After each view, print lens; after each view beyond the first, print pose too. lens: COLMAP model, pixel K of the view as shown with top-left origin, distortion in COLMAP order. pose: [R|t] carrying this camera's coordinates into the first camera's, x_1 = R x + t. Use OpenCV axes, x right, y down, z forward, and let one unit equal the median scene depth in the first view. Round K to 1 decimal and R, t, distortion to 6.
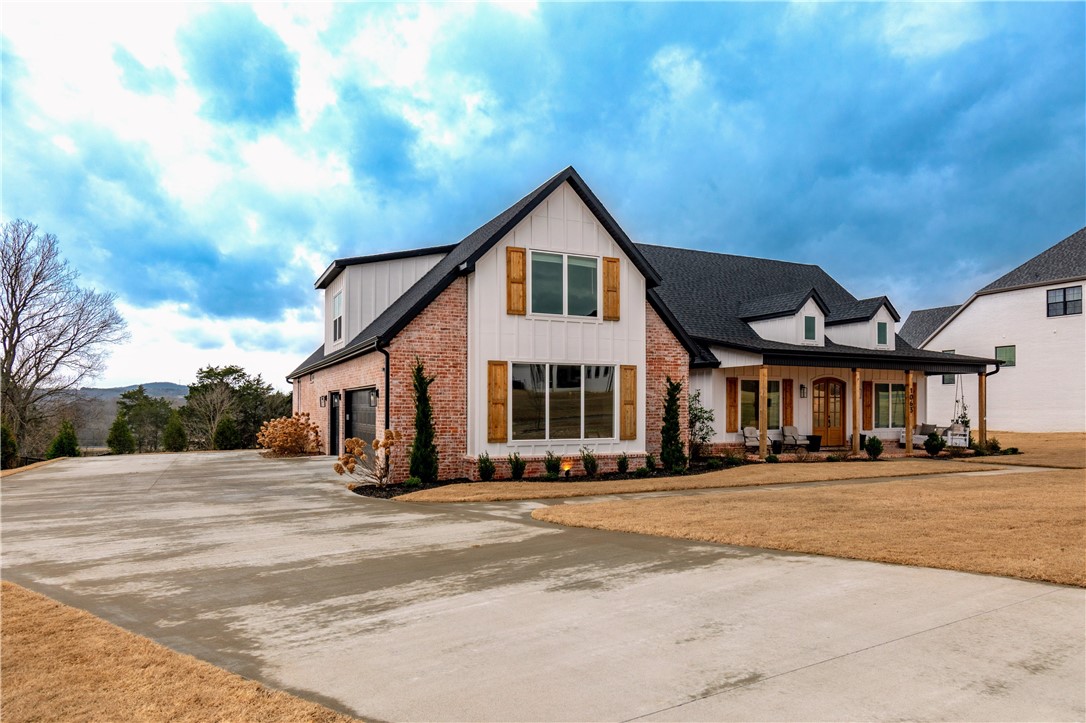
lens RADIAL K [[688.8, 0, 548.2], [0, 688.8, 373.0], [0, 0, 1]] dist [0.008533, 0.000911]
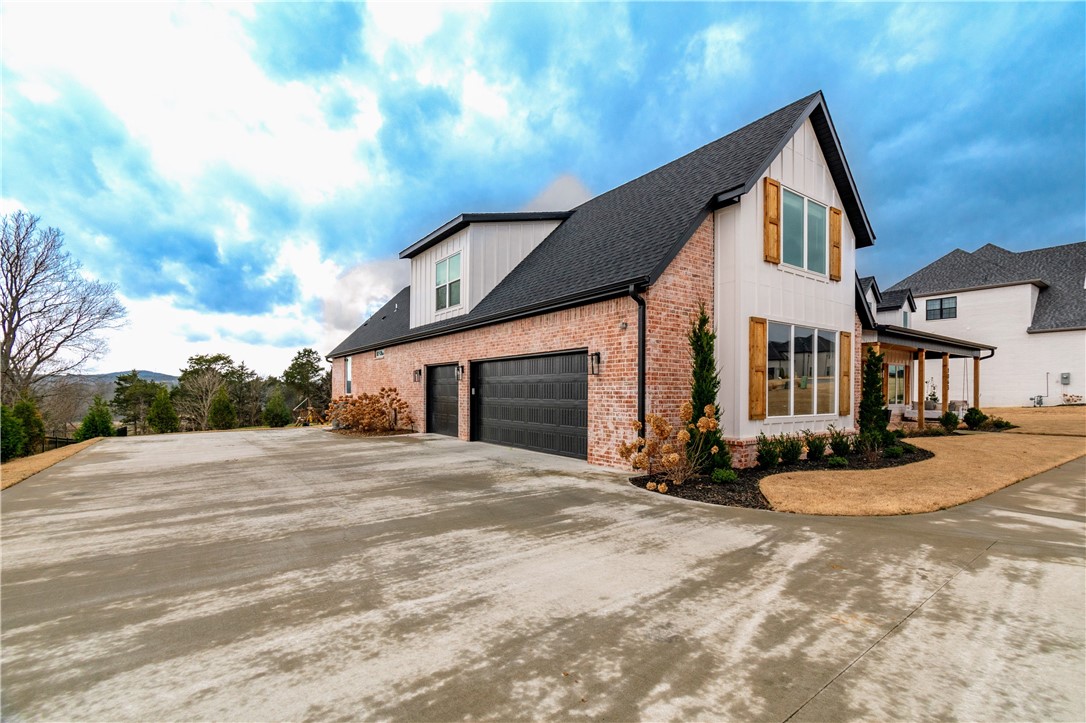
lens RADIAL K [[499.9, 0, 539.3], [0, 499.9, 369.1], [0, 0, 1]] dist [0.004928, -0.001675]
pose [[0.986963, 0.010502, 0.160603, -0.096974], [-0.011302, 0.999928, 0.004070, 0.009837], [-0.160548, -0.005832, 0.987011, 0.108483]]
